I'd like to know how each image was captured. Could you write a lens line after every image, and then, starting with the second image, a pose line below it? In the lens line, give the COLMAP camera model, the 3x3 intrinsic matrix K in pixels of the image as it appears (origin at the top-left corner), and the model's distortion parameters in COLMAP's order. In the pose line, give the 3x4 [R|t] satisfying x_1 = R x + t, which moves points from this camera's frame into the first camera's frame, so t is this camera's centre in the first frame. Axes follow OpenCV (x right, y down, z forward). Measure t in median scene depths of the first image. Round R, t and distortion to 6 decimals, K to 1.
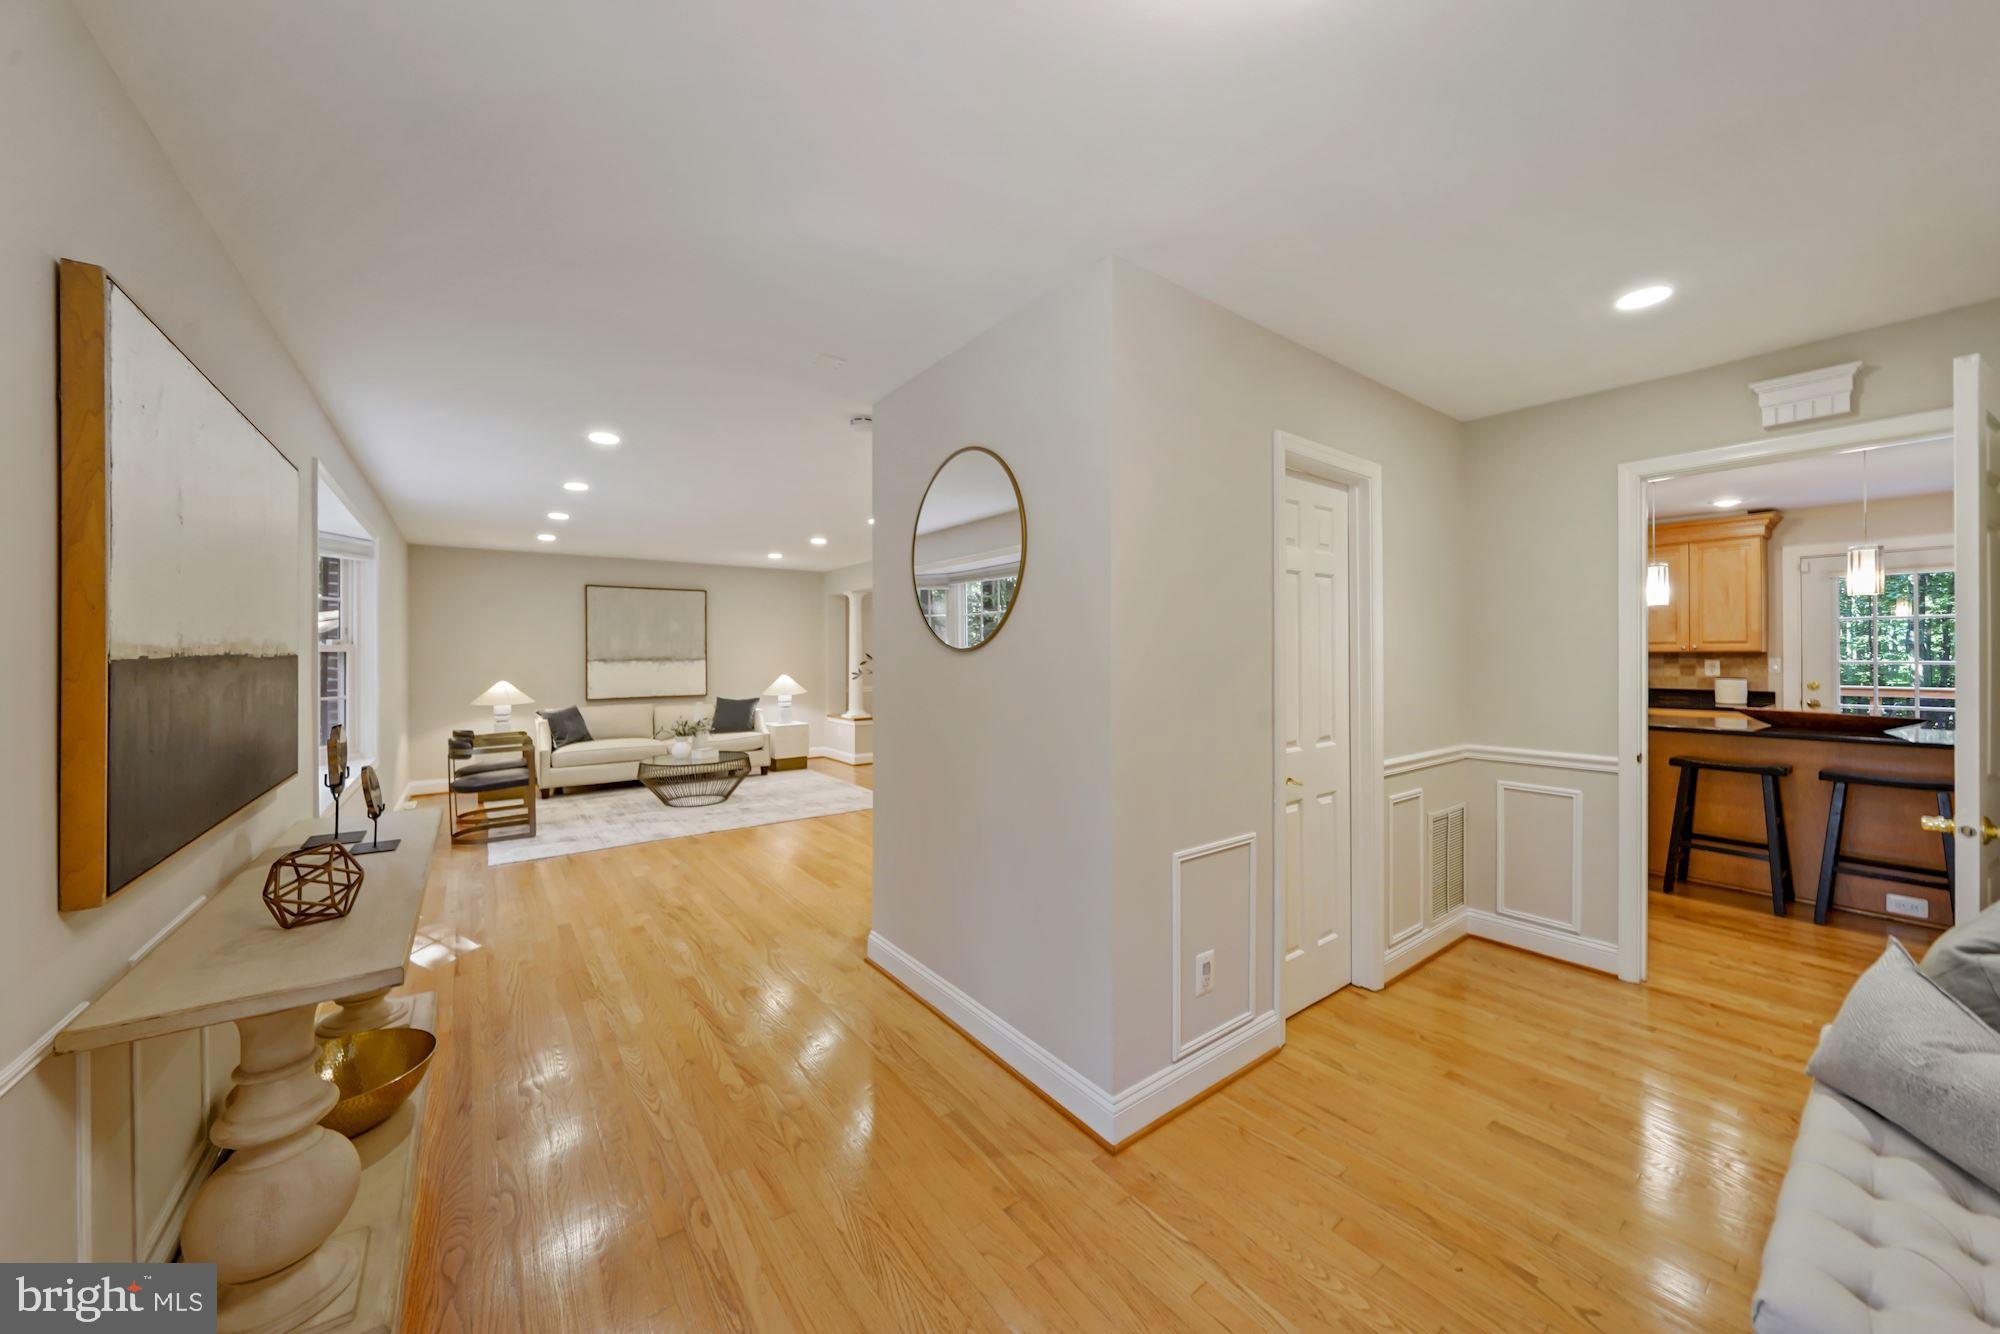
lens RADIAL K [[698.6, 0, 992.9], [0, 698.6, 651.4], [0, 0, 1]] dist [-0.000438, -0.000045]
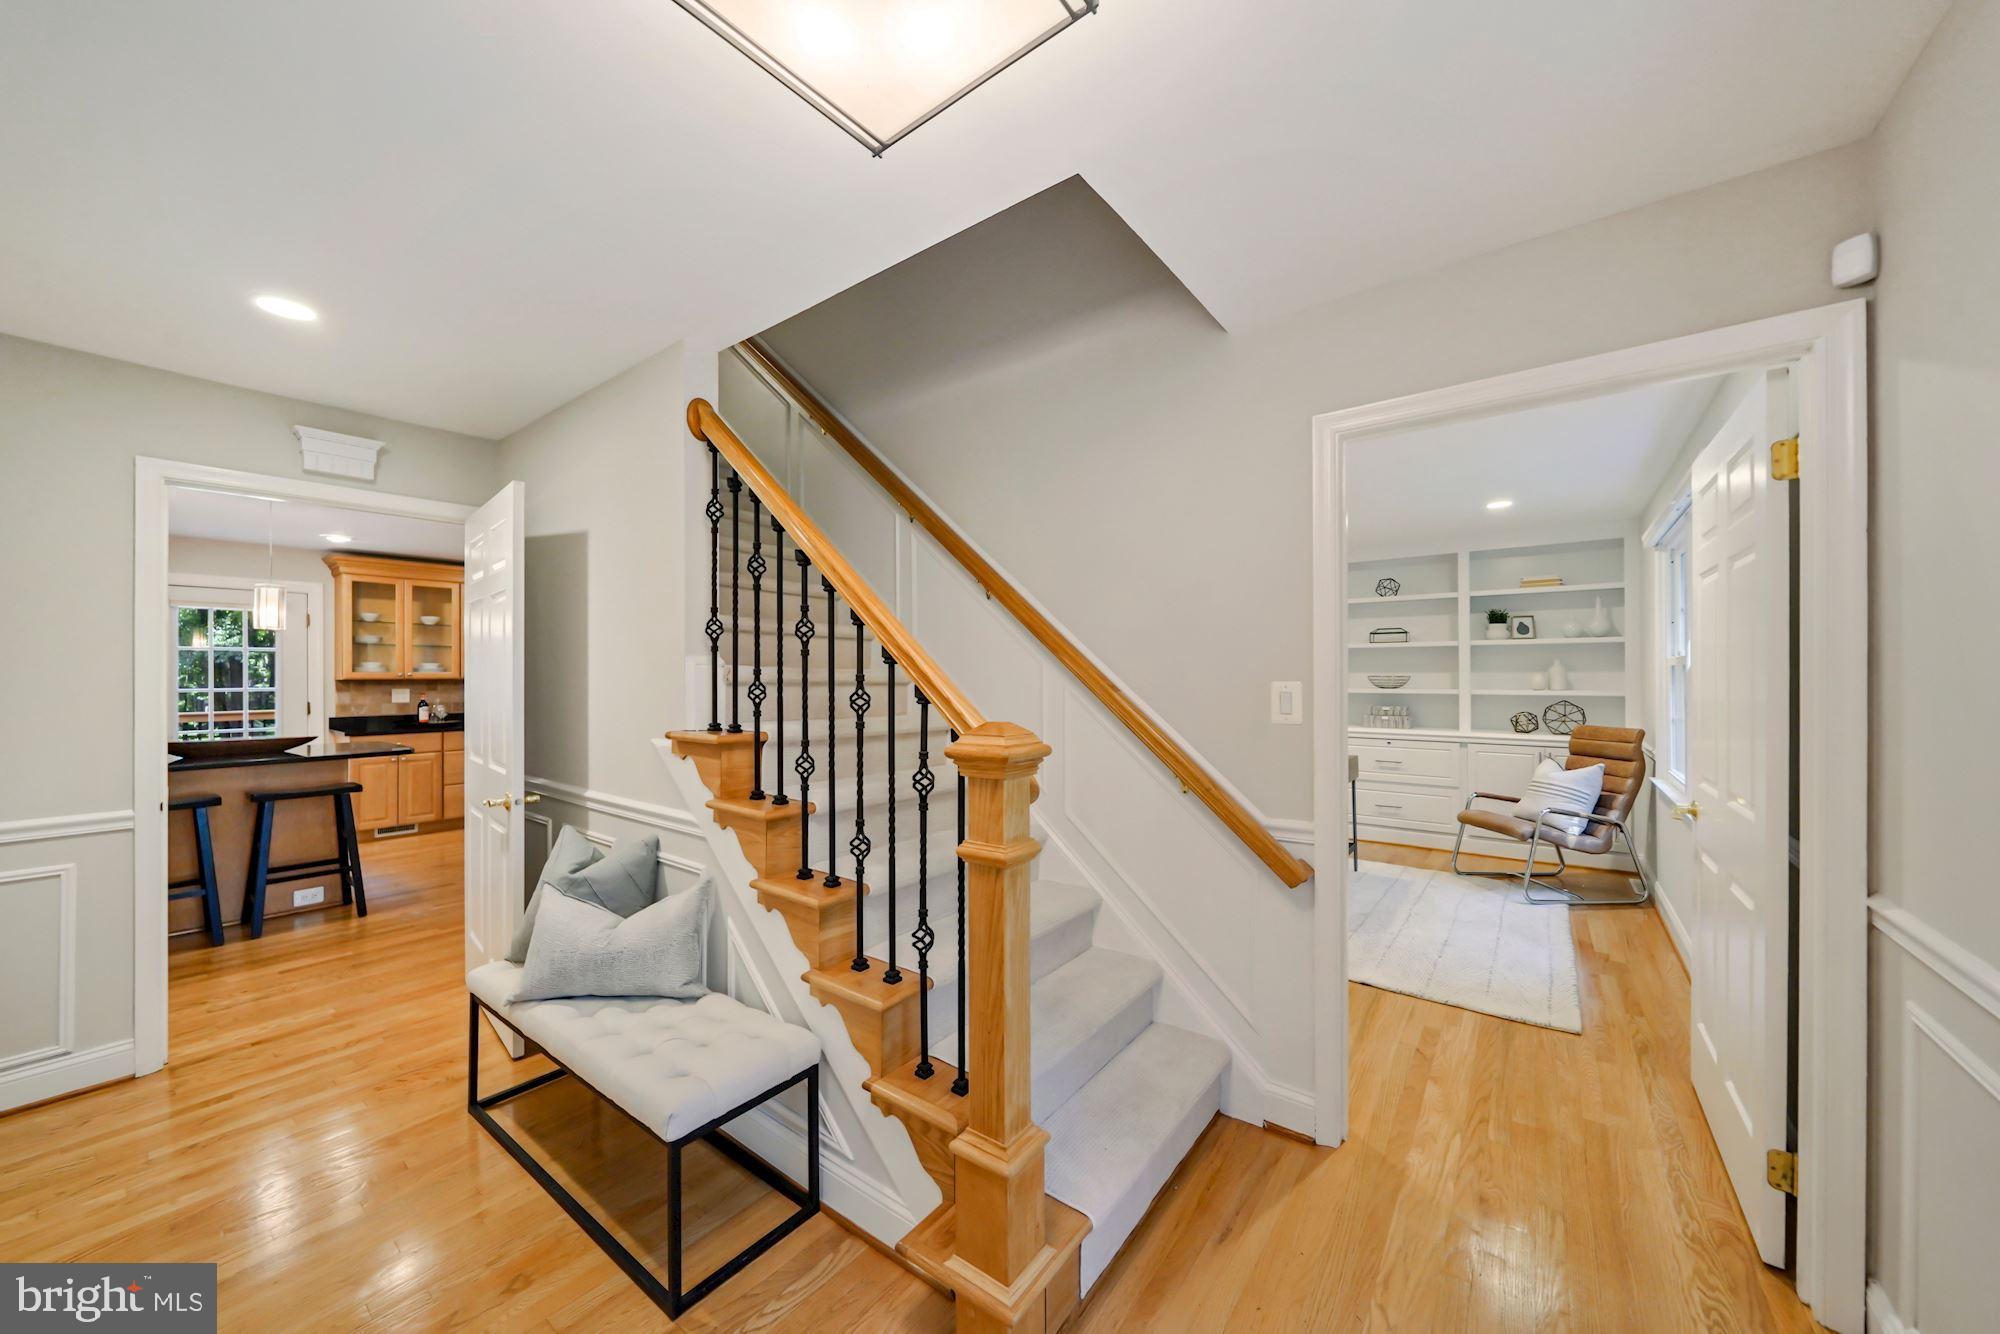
lens RADIAL K [[720.0, 0, 990.9], [0, 720.0, 676.7], [0, 0, 1]] dist [-0.001726, -0.000057]
pose [[-0.268138, 0.001961, 0.963378, -0.198400], [0.001963, 0.999997, -0.001489, -0.002550], [-0.963378, 0.001492, -0.268141, 0.257499]]
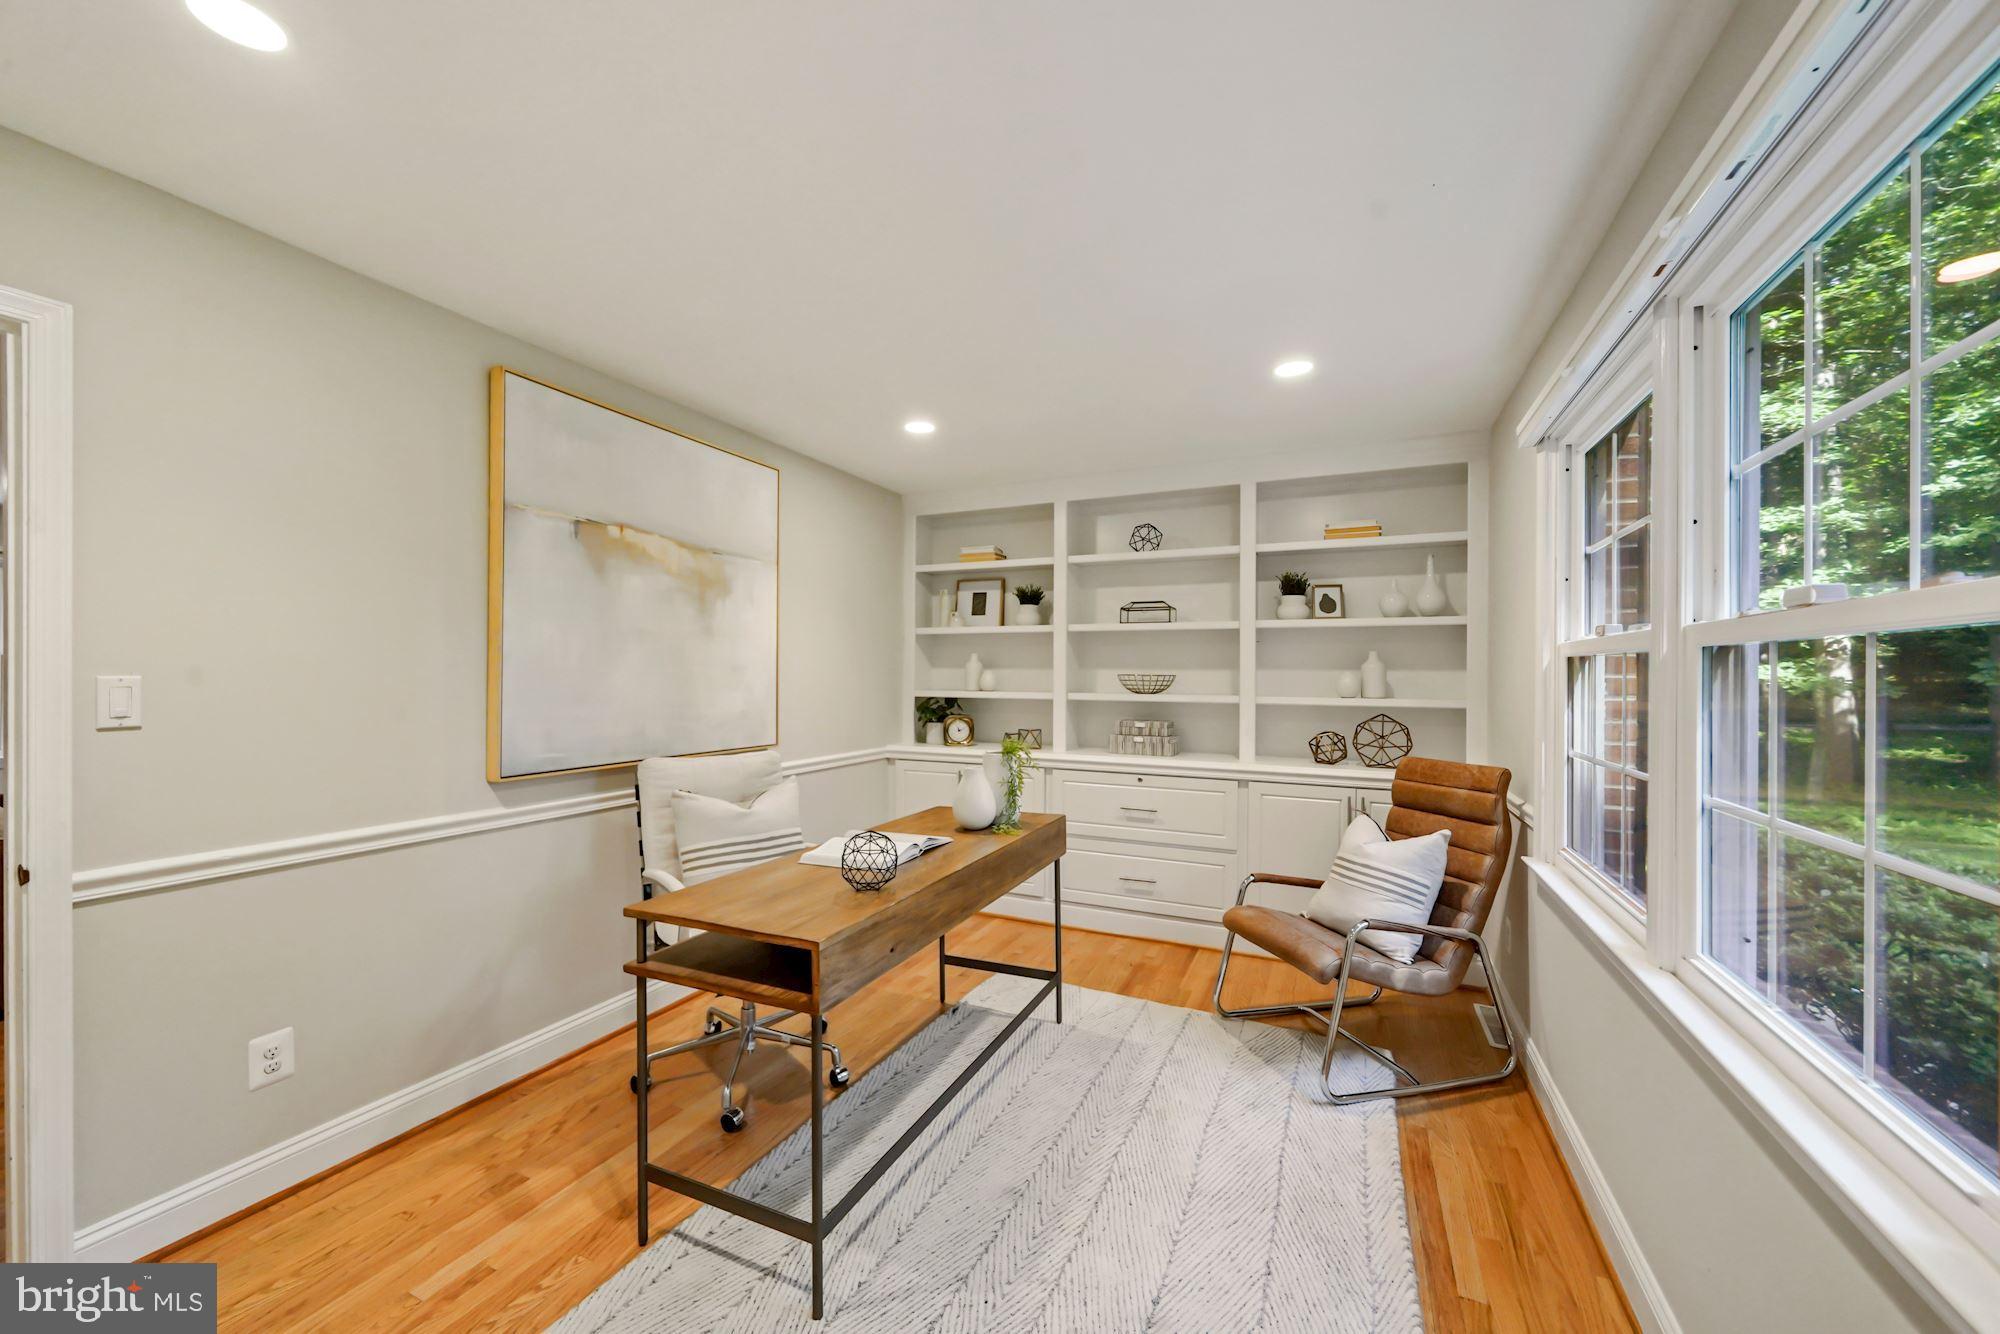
lens RADIAL K [[761.4, 0, 994.7], [0, 761.4, 681.2], [0, 0, 1]] dist [0.000985, -0.000107]
pose [[-0.475911, -0.007677, 0.879460, 0.698465], [-0.007722, 0.999960, 0.004550, 0.005638], [-0.879459, -0.004625, -0.475951, -0.895704]]
